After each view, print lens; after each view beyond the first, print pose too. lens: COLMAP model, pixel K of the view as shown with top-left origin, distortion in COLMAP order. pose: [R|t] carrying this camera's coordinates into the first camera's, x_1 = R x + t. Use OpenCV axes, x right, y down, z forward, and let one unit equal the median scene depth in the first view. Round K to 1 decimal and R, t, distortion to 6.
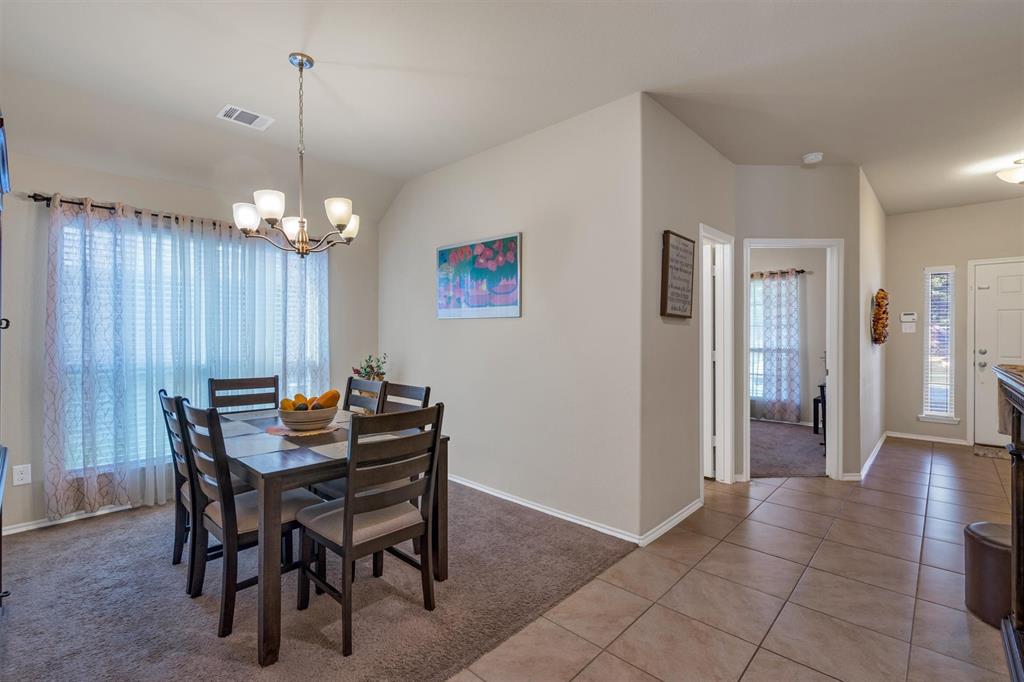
lens RADIAL K [[470.0, 0, 510.6], [0, 470.0, 336.8], [0, 0, 1]] dist [-0.008567, 0.004575]
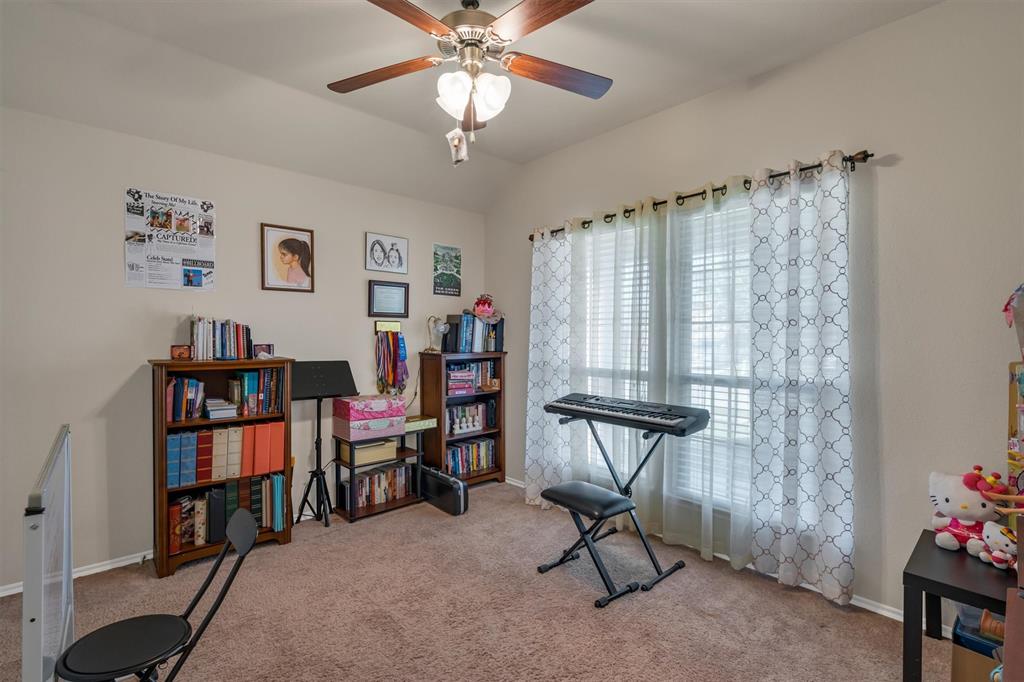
lens RADIAL K [[470.0, 0, 509.1], [0, 470.0, 337.2], [0, 0, 1]] dist [-0.008567, 0.004575]
pose [[0.997344, 0.004032, -0.072718, 0.382702], [-0.003496, 0.999966, 0.007496, -0.011641], [0.072746, -0.007222, 0.997324, 0.627797]]
